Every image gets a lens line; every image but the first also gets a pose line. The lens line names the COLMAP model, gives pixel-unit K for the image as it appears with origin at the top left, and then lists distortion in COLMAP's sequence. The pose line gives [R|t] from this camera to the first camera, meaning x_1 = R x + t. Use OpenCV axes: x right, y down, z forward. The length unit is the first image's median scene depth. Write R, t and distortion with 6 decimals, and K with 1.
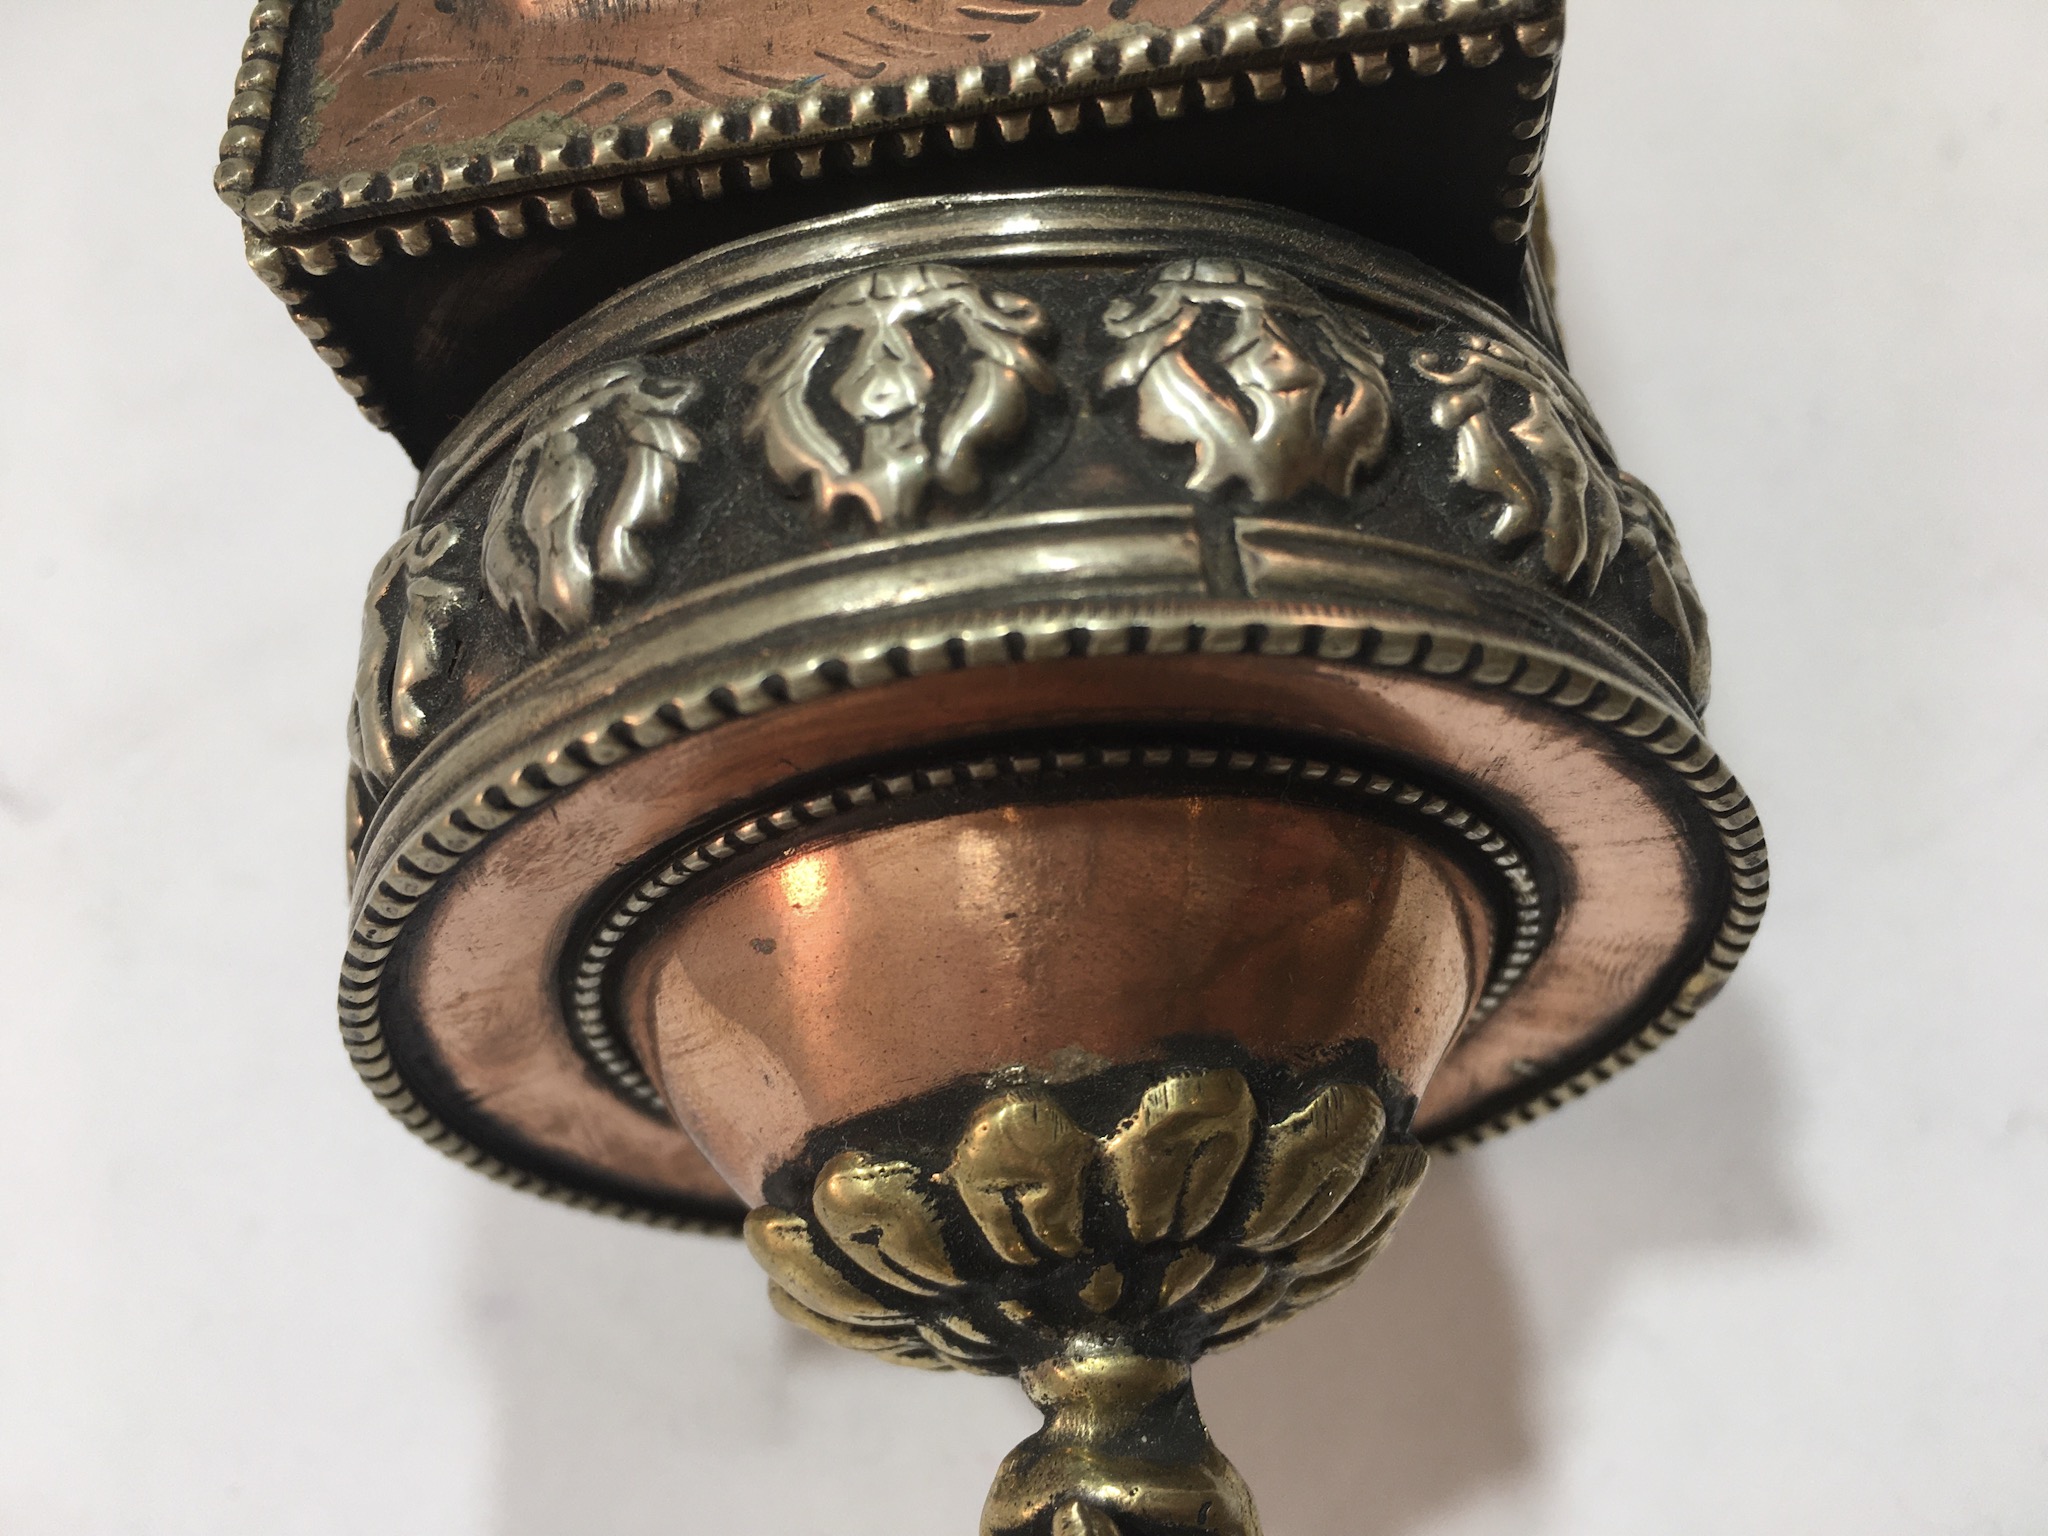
lens RADIAL K [[1811.3, 0, 1024.0], [0, 1811.3, 768.0], [0, 0, 1]] dist [0.000778, 0.001741]
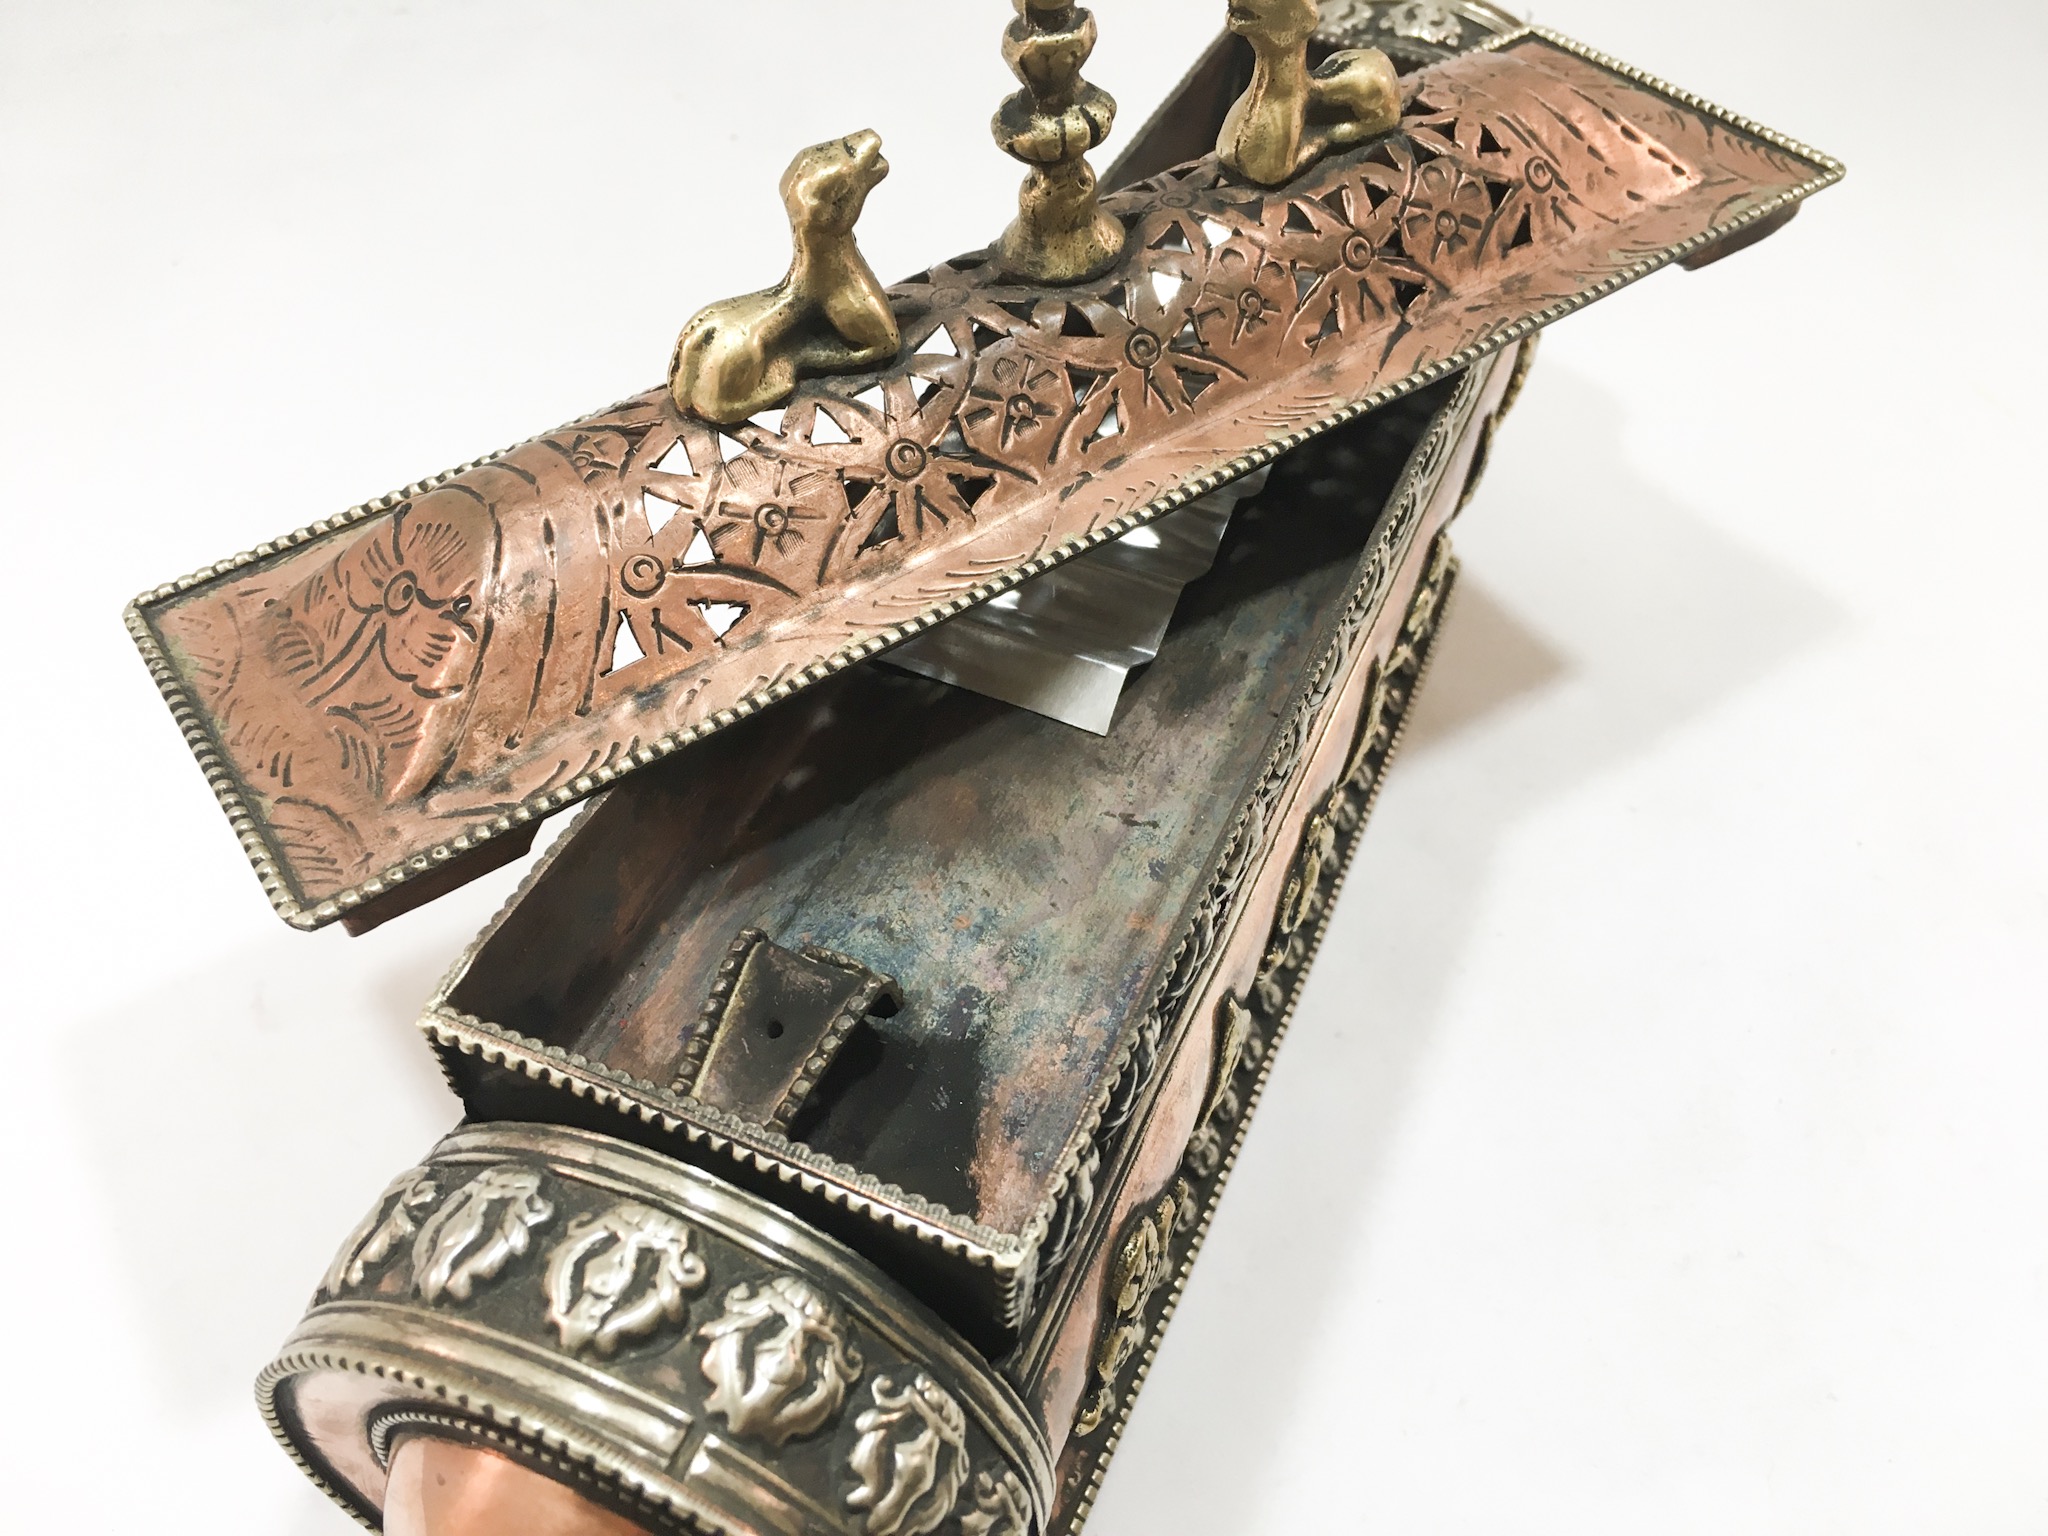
lens RADIAL K [[1753.6, 0, 1024.3], [0, 1753.6, 735.6], [0, 0, 1]] dist [0.001942, 0.003044]
pose [[0.866966, 0.457794, -0.196961, 0.428854], [-0.487812, 0.860427, -0.147327, -0.657128], [0.102025, 0.223808, 0.969279, -0.975147]]
